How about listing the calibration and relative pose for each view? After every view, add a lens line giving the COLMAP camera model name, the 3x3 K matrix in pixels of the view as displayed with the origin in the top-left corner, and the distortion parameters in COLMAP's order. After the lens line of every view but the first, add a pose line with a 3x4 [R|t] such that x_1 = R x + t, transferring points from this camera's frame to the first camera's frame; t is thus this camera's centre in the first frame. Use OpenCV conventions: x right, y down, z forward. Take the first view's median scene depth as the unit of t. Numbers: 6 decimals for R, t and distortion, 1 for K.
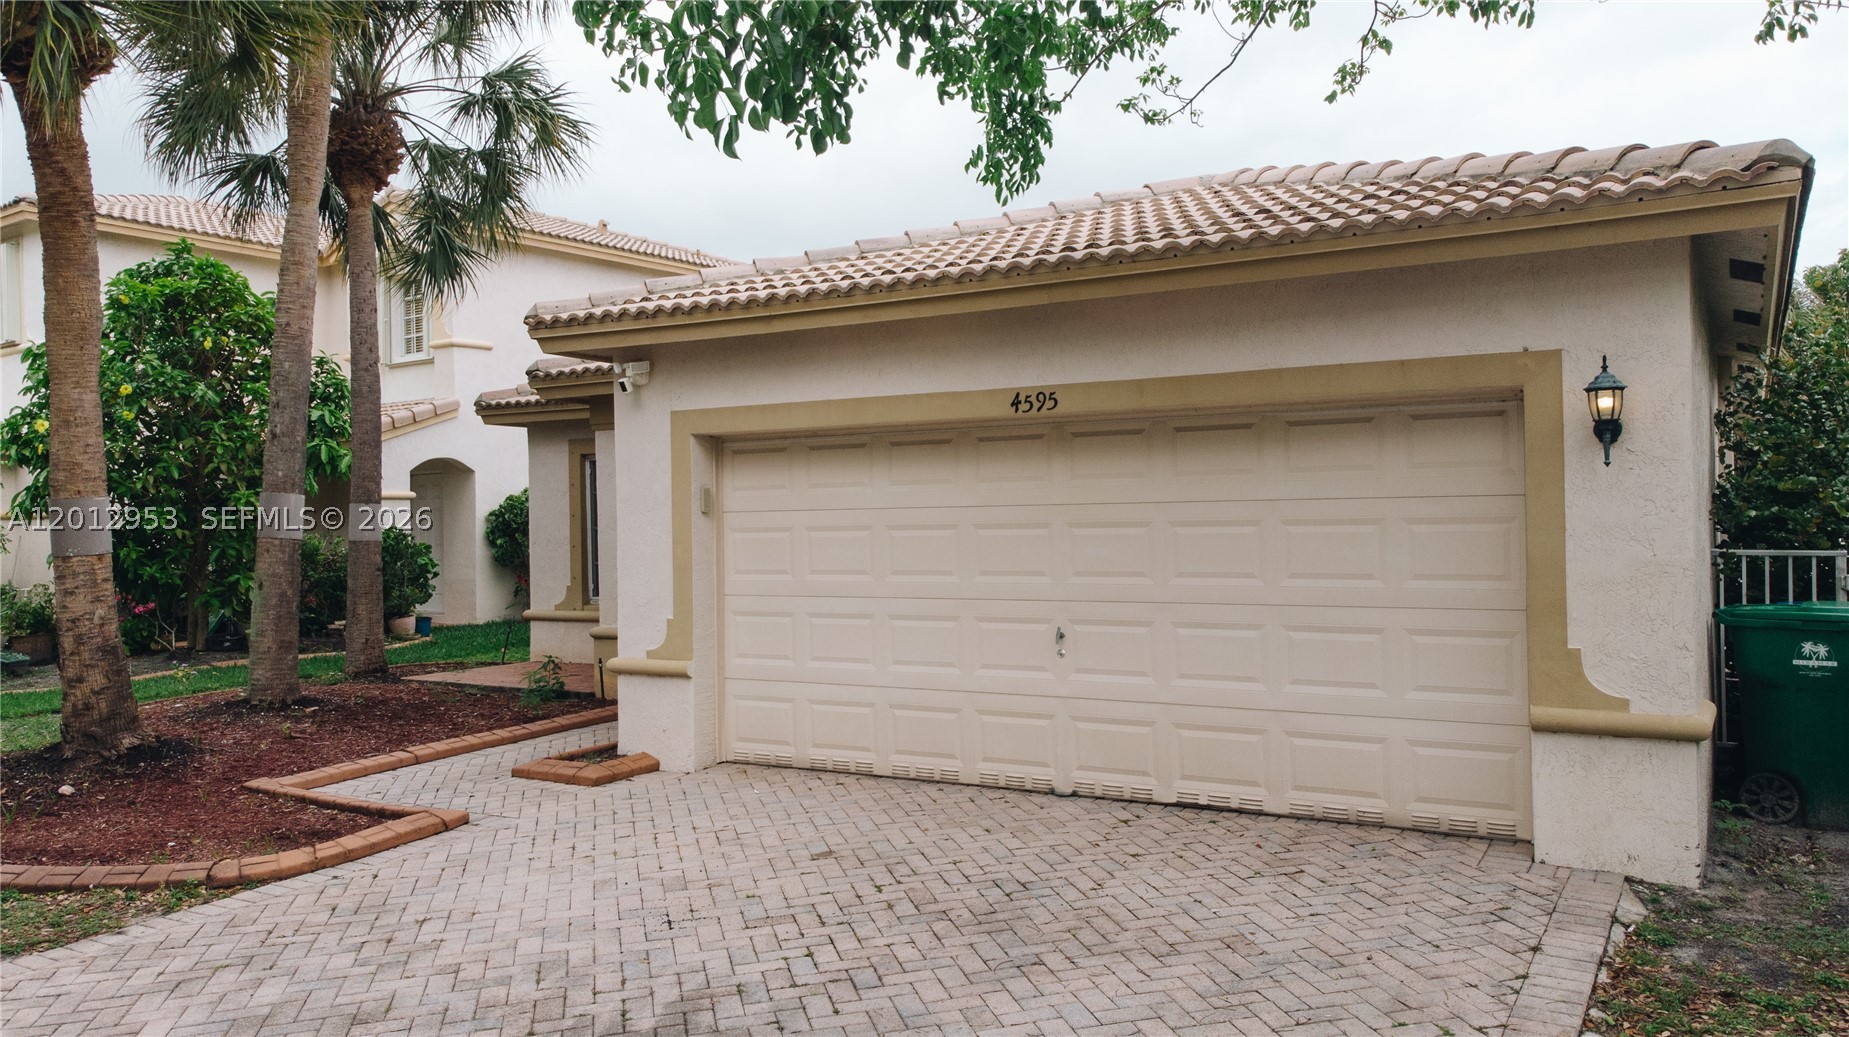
lens RADIAL K [[1359.5, 0, 927.4], [0, 1359.5, 516.0], [0, 0, 1]] dist [0.025125, 0.020202]
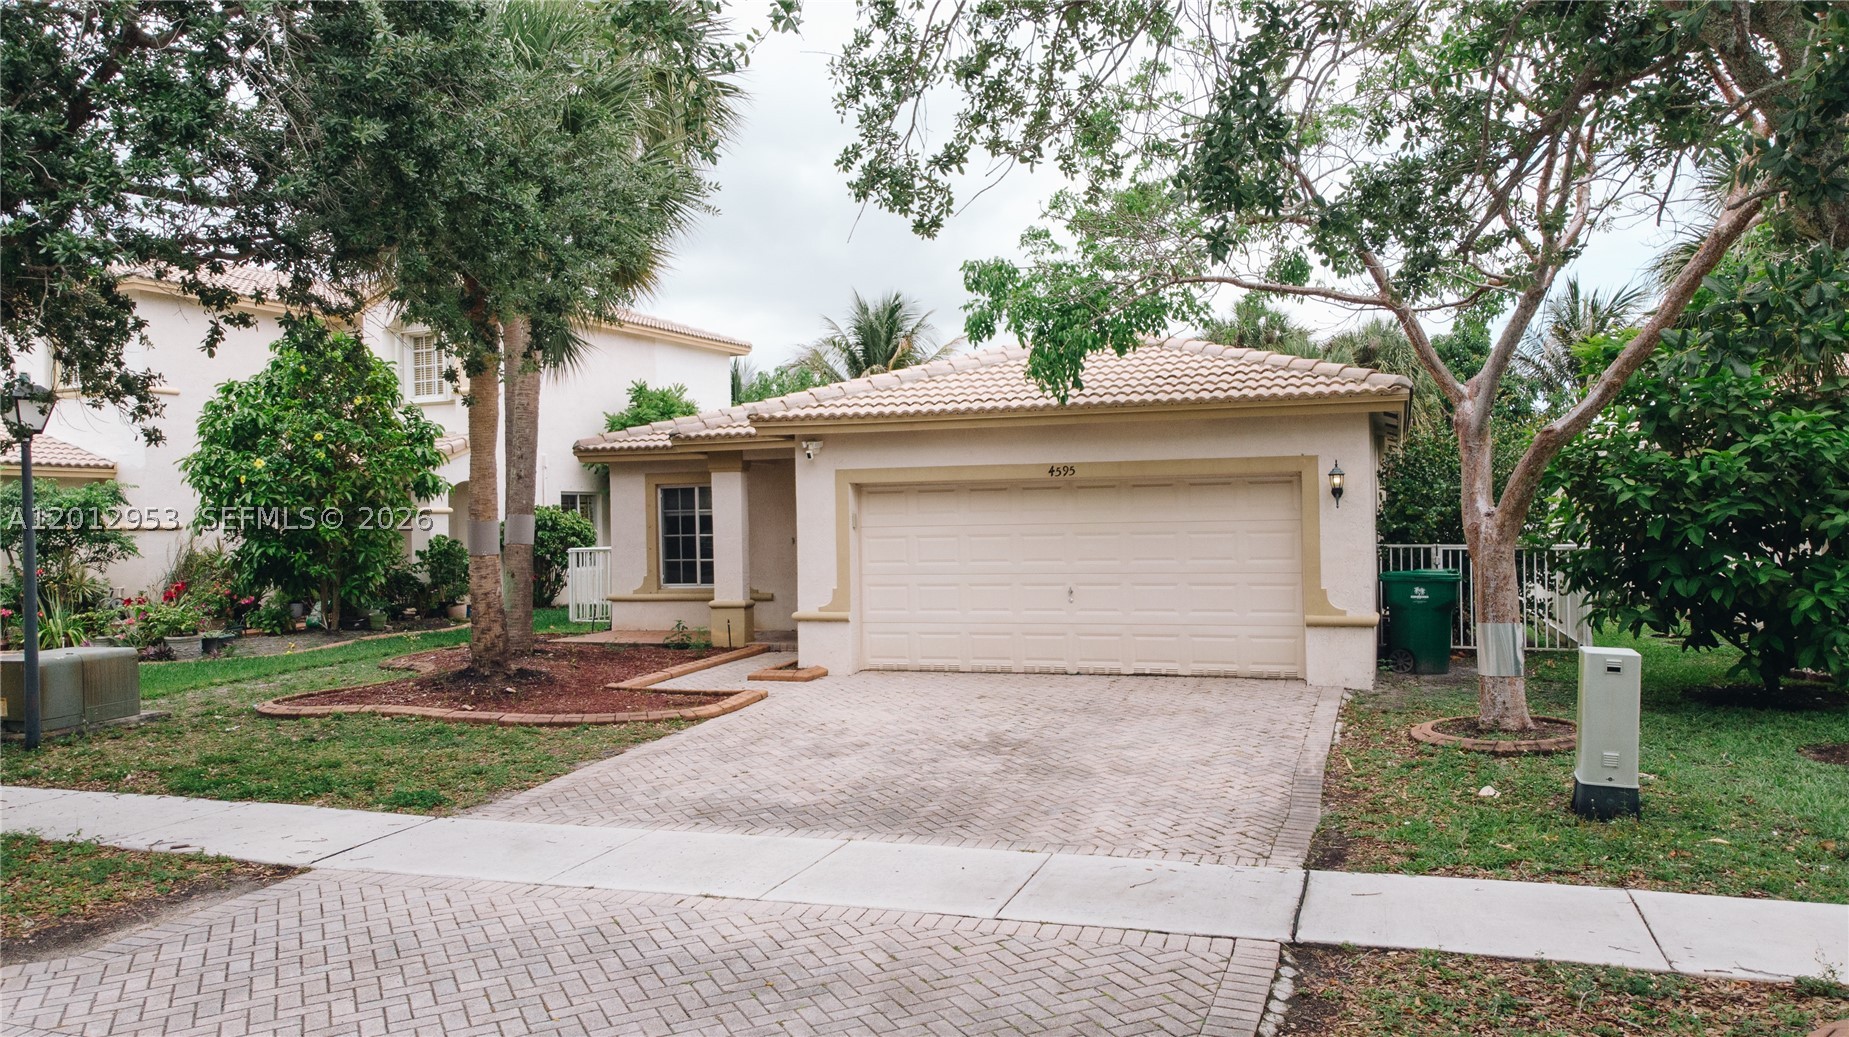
lens RADIAL K [[1359.5, 0, 933.4], [0, 1359.5, 526.7], [0, 0, 1]] dist [0.025125, 0.020202]
pose [[0.977573, -0.004598, 0.210549, -0.478480], [0.003210, 0.999971, 0.006933, -0.017247], [-0.210574, -0.006102, 0.977559, -0.806347]]
